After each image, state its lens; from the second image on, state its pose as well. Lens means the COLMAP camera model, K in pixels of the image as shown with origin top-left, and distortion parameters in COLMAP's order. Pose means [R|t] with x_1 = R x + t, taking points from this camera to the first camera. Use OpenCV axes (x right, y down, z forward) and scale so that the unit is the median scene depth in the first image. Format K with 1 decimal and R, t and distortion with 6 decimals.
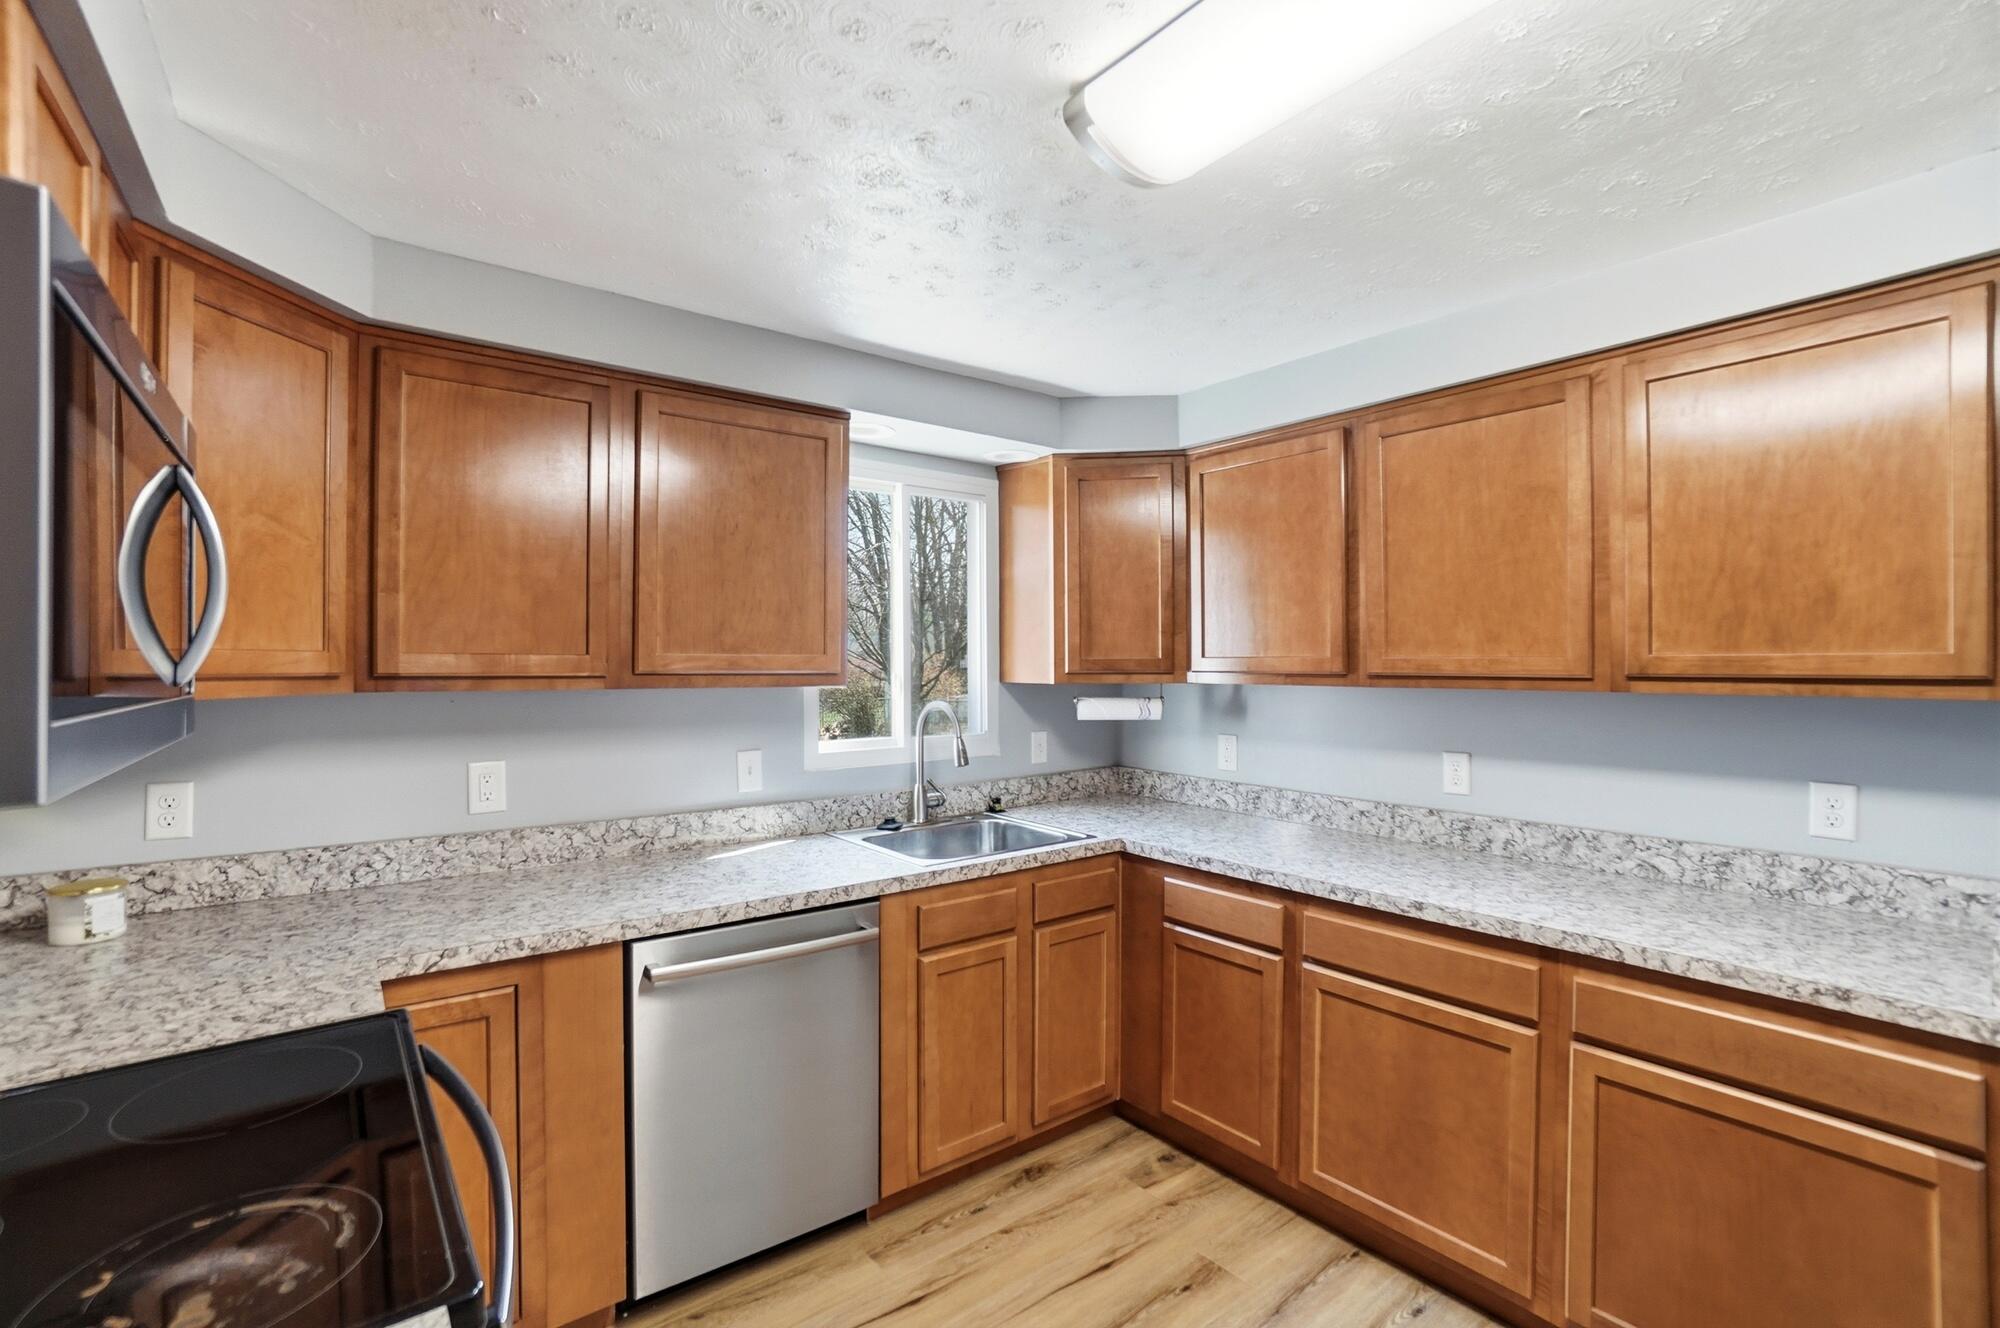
lens RADIAL K [[883.8, 0, 1004.9], [0, 883.8, 663.3], [0, 0, 1]] dist [-0.045876, 0.014662]
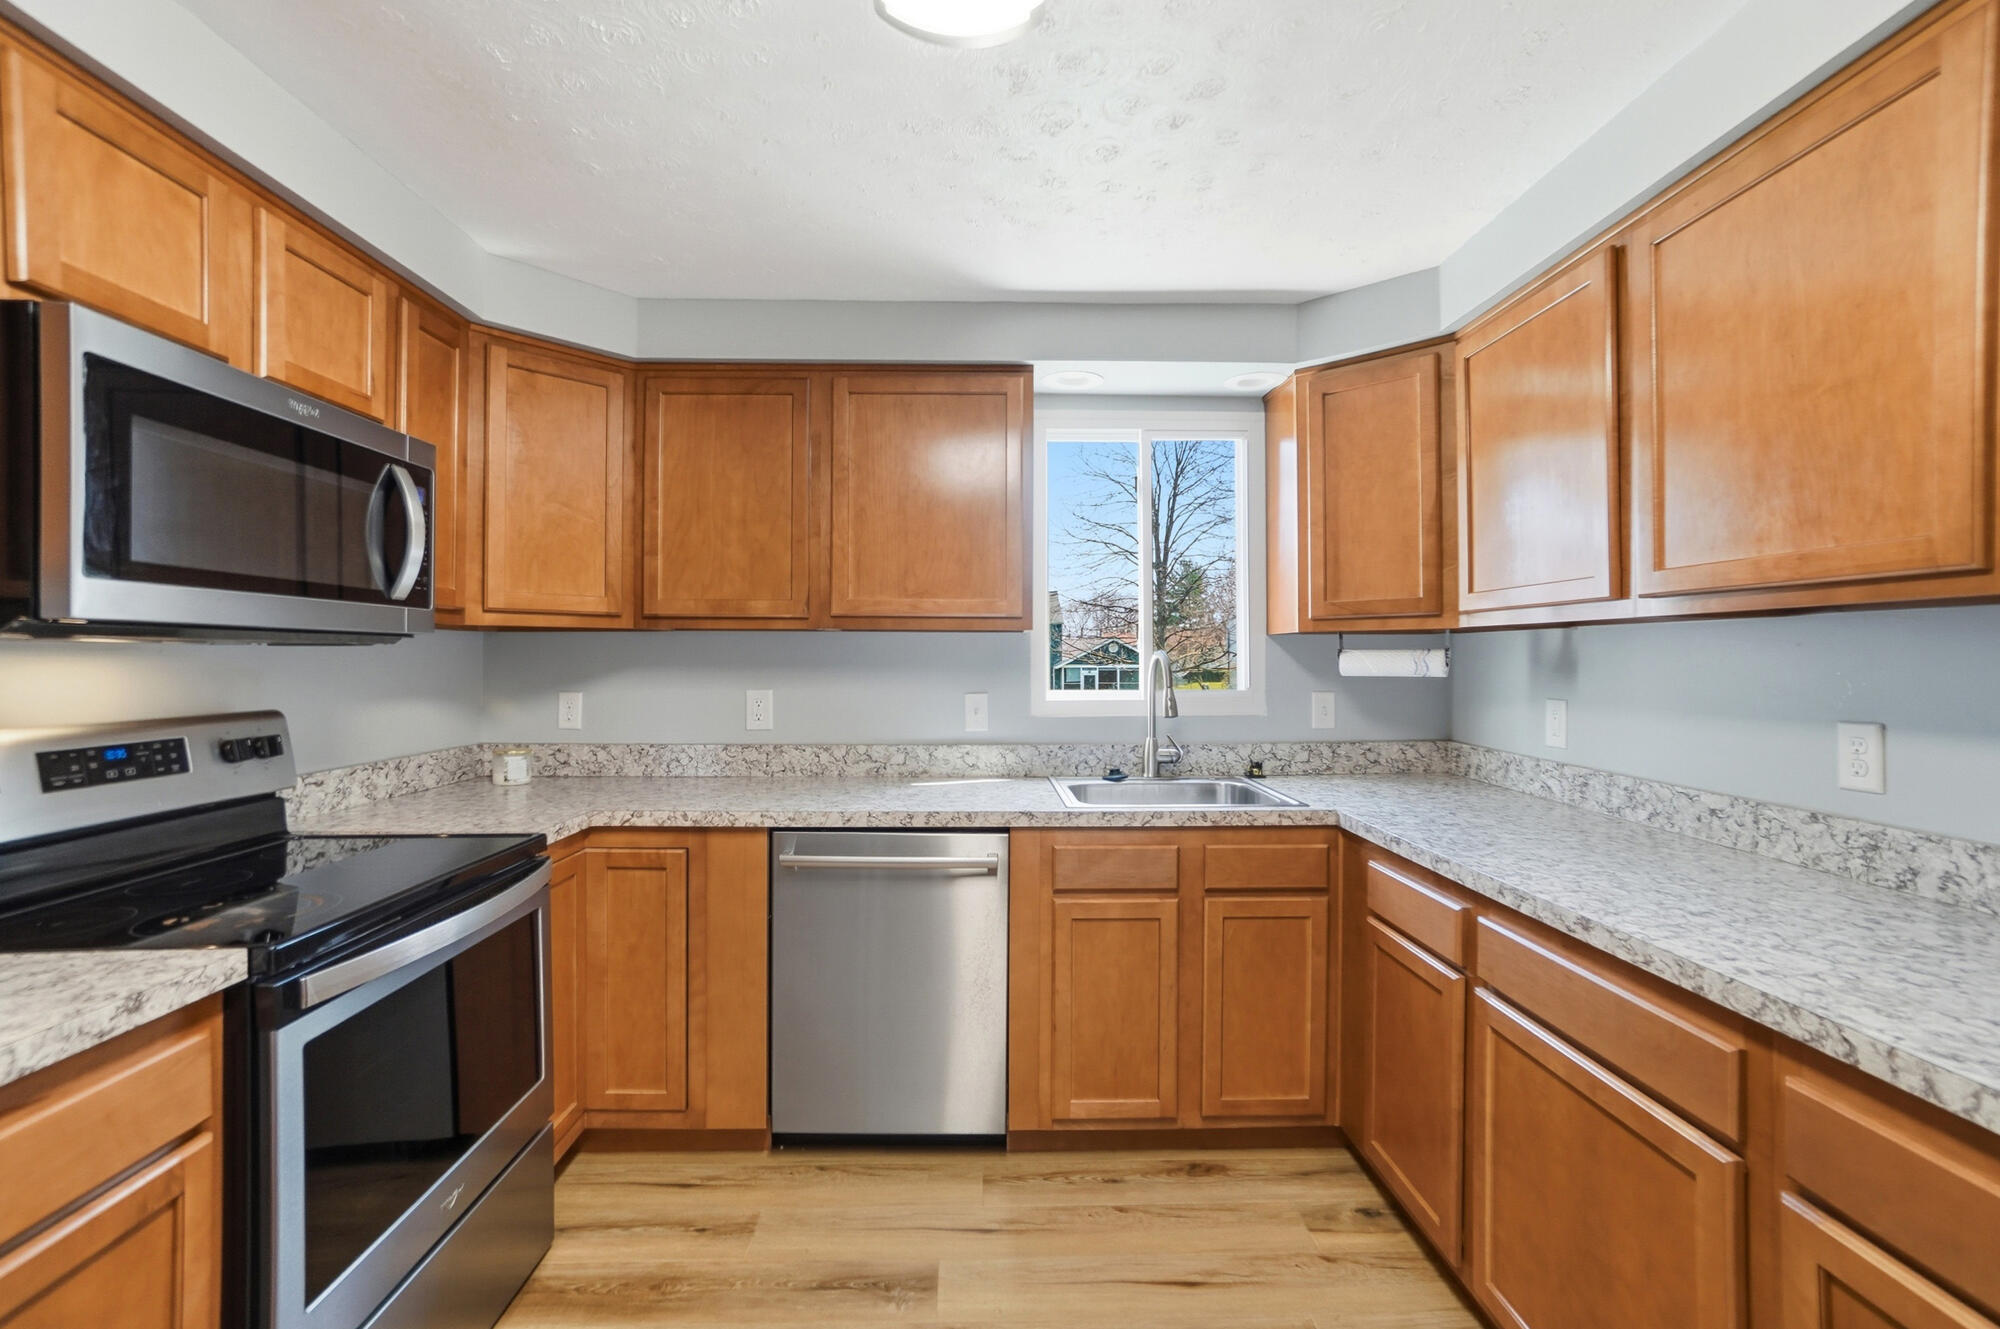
lens RADIAL K [[883.8, 0, 1007.5], [0, 883.8, 649.7], [0, 0, 1]] dist [-0.045876, 0.014662]
pose [[0.803311, -0.006132, -0.595529, 0.484532], [0.000051, 0.999948, -0.010227, 0.070603], [0.595560, 0.008185, 0.803269, 0.190414]]
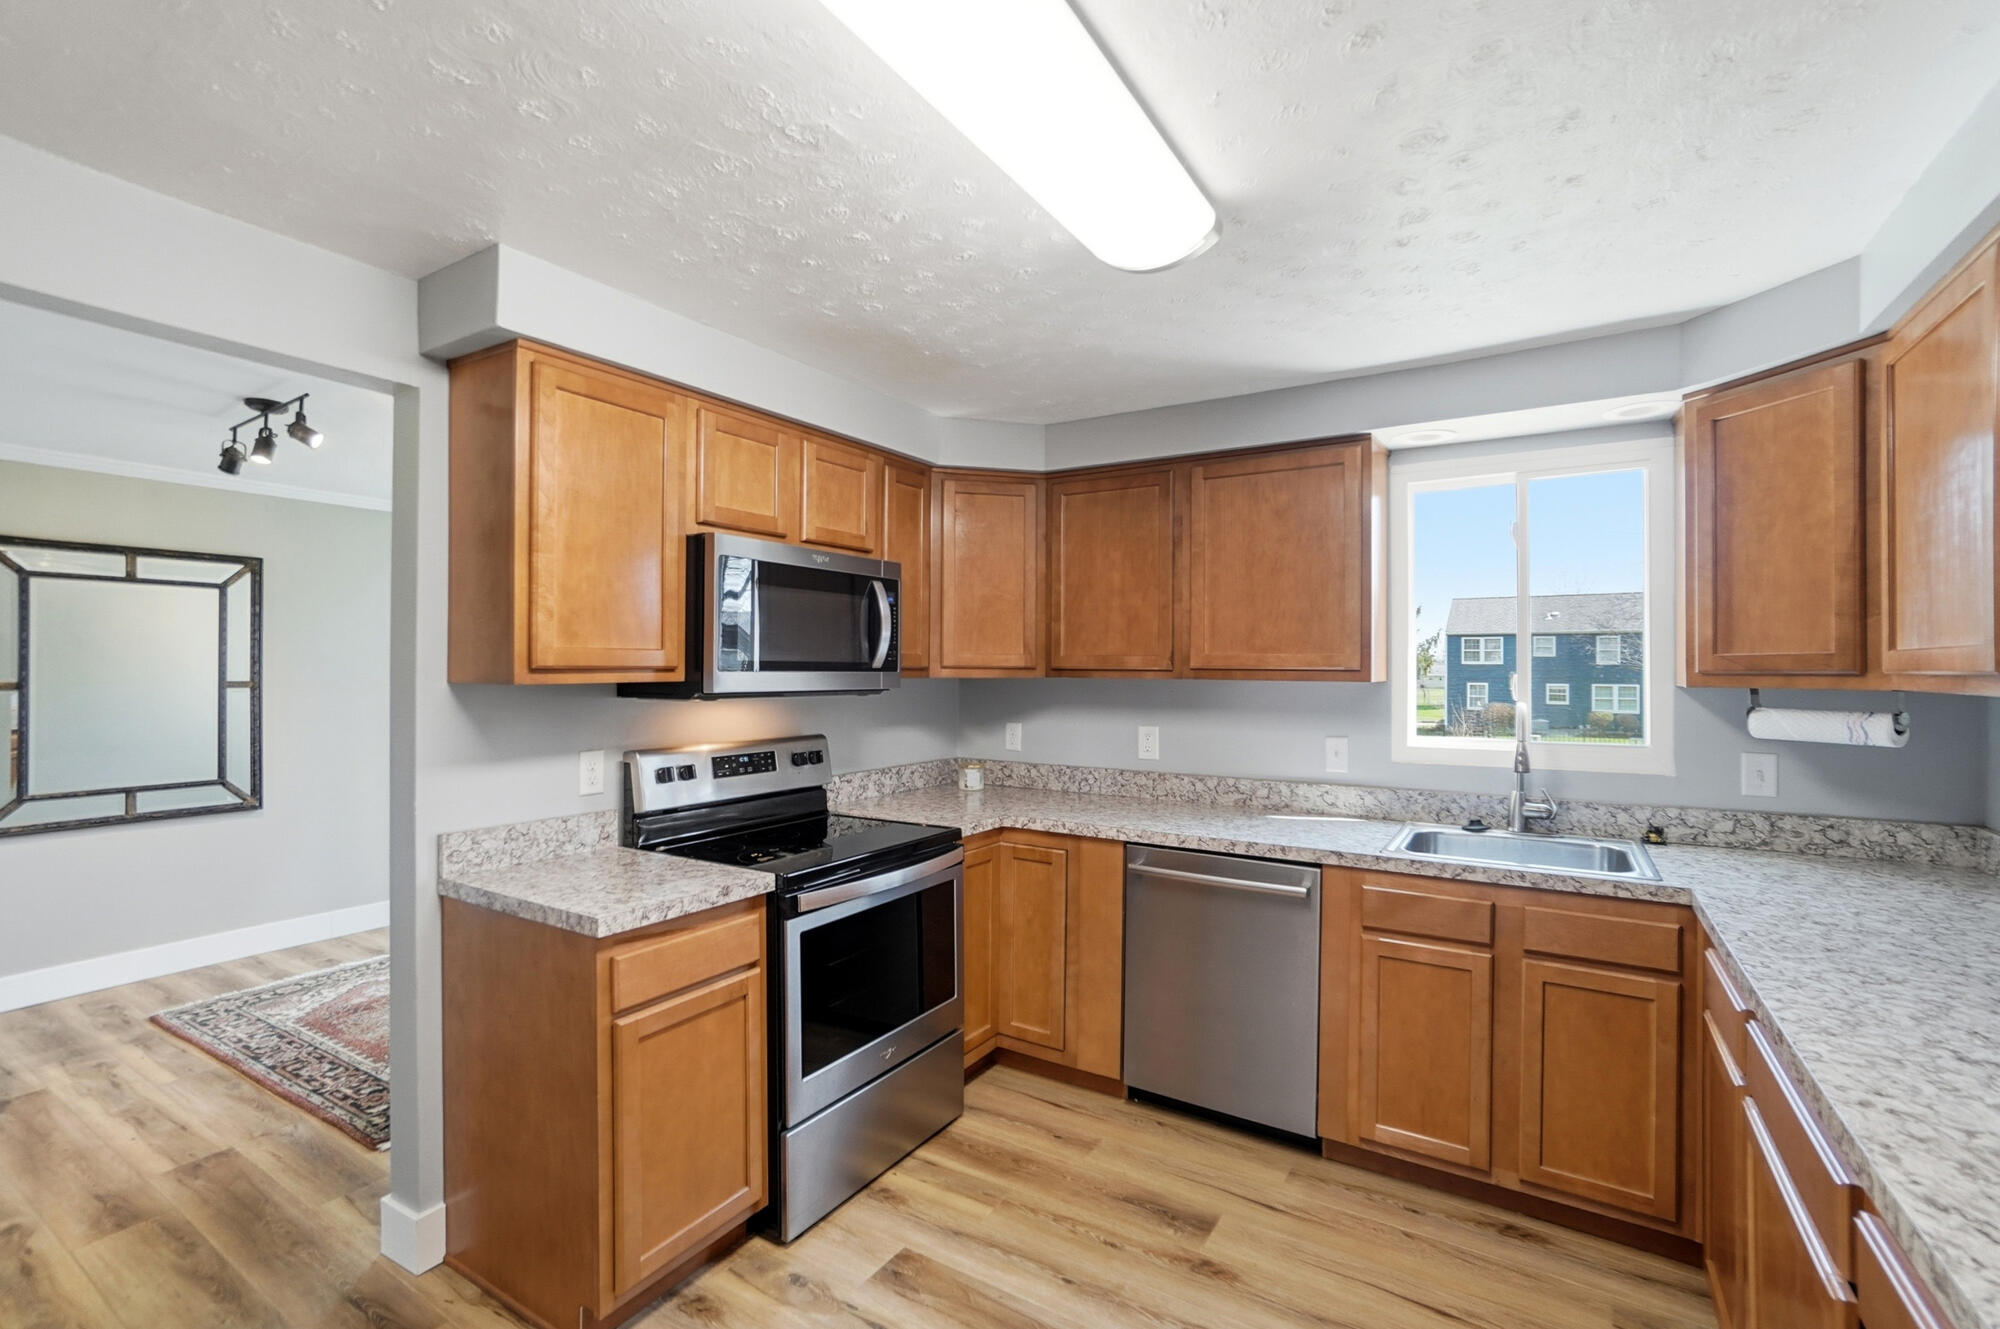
lens RADIAL K [[883.8, 0, 999.6], [0, 883.8, 665.7], [0, 0, 1]] dist [-0.045876, 0.014662]
pose [[0.335247, -0.003251, -0.942125, 0.814348], [-0.005440, 0.999971, -0.005386, 0.016802], [0.942115, 0.006931, 0.335219, 0.243469]]
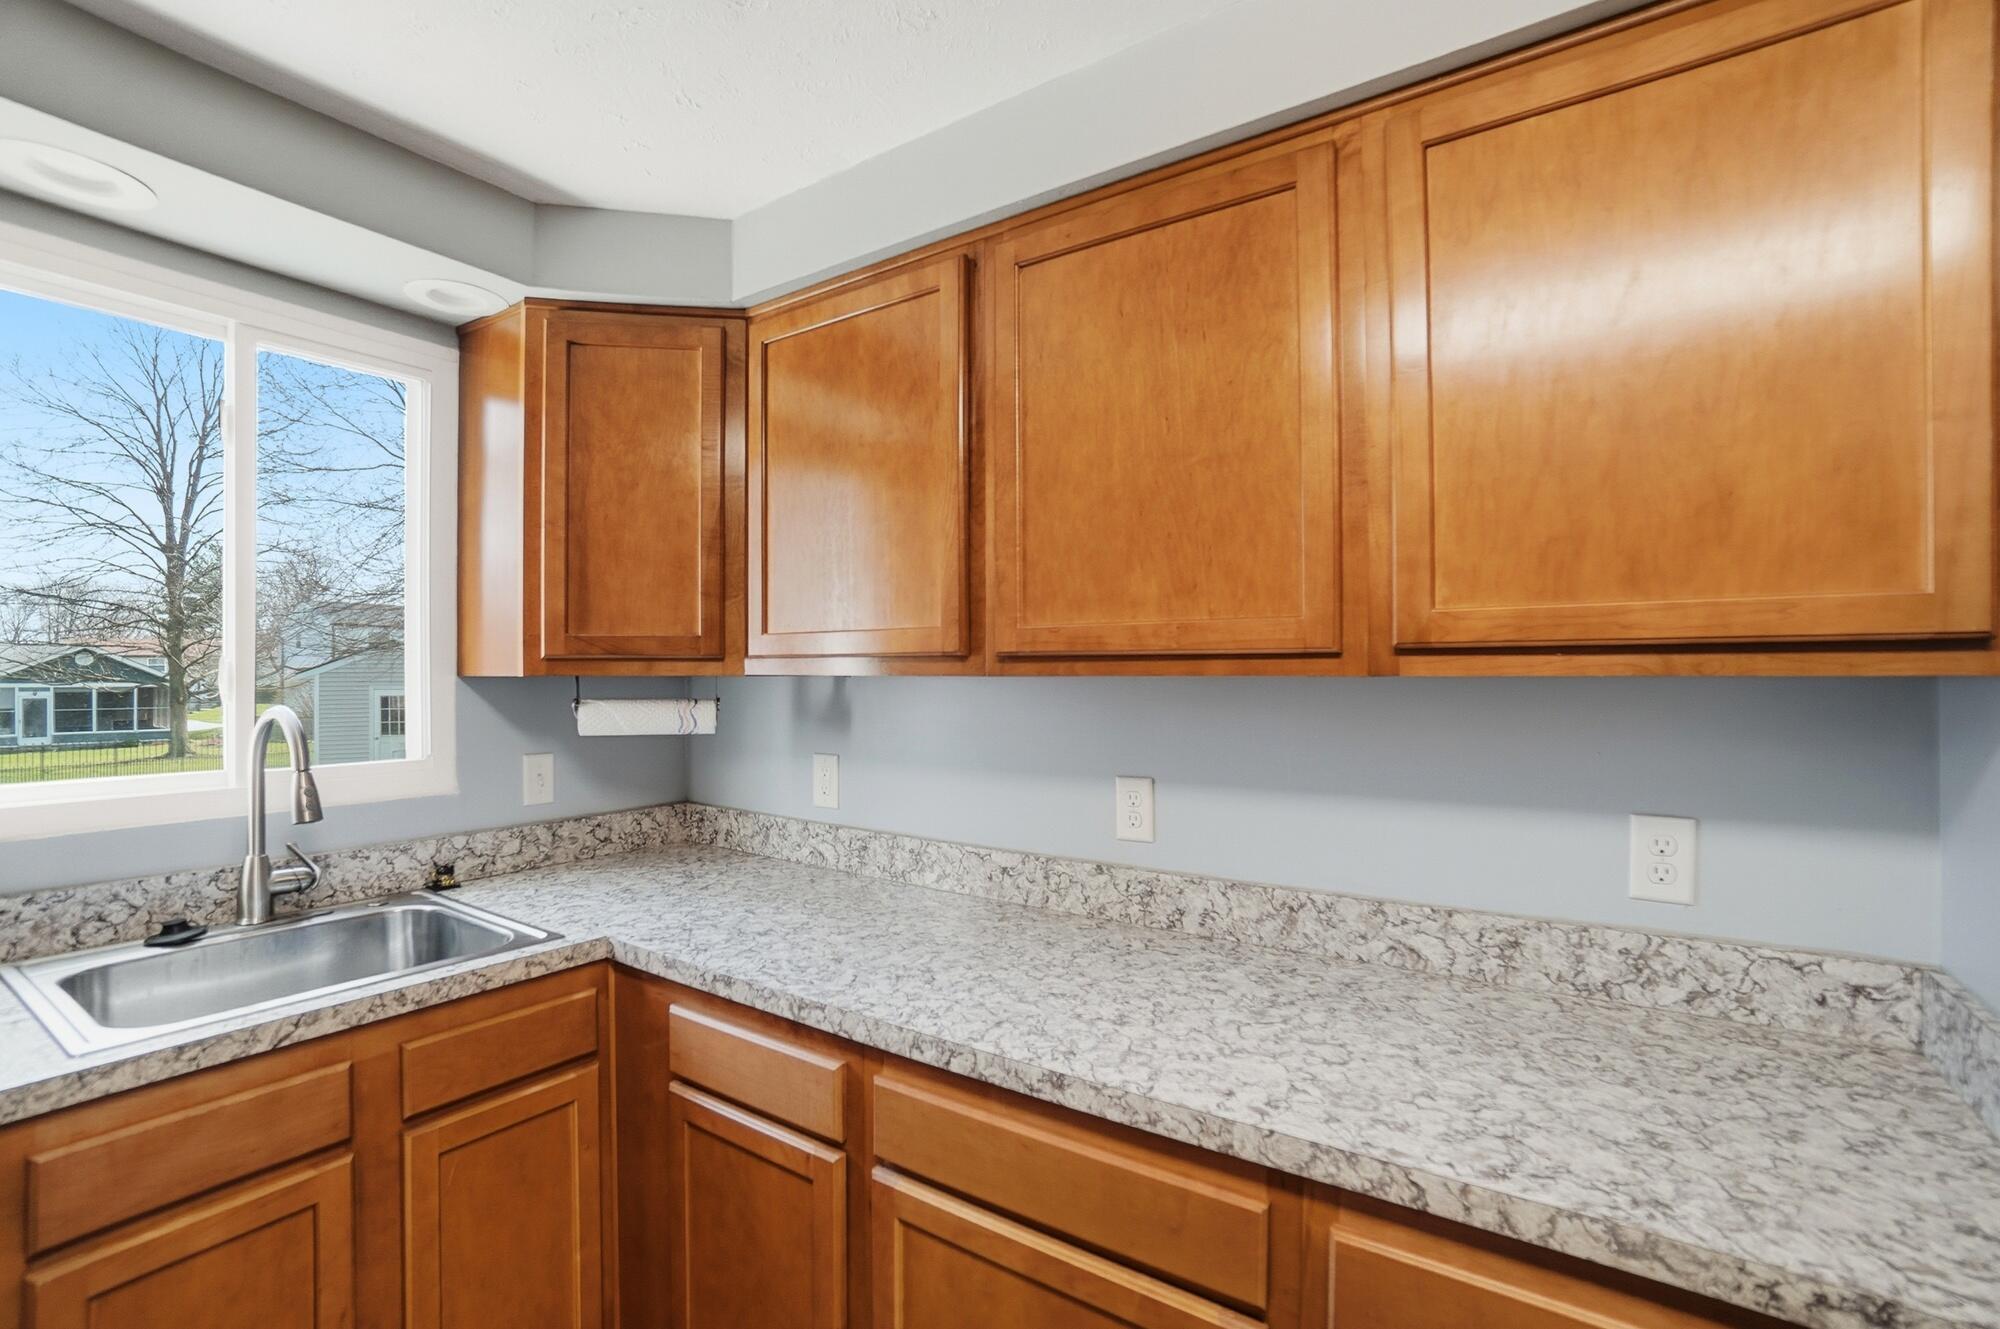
lens RADIAL K [[883.8, 0, 987.6], [0, 883.8, 682.3], [0, 0, 1]] dist [-0.045876, 0.014662]
pose [[0.956608, -0.001154, 0.291374, 0.263235], [-0.000973, 0.999974, 0.007157, 0.031548], [-0.291375, -0.007130, 0.956582, 0.477081]]
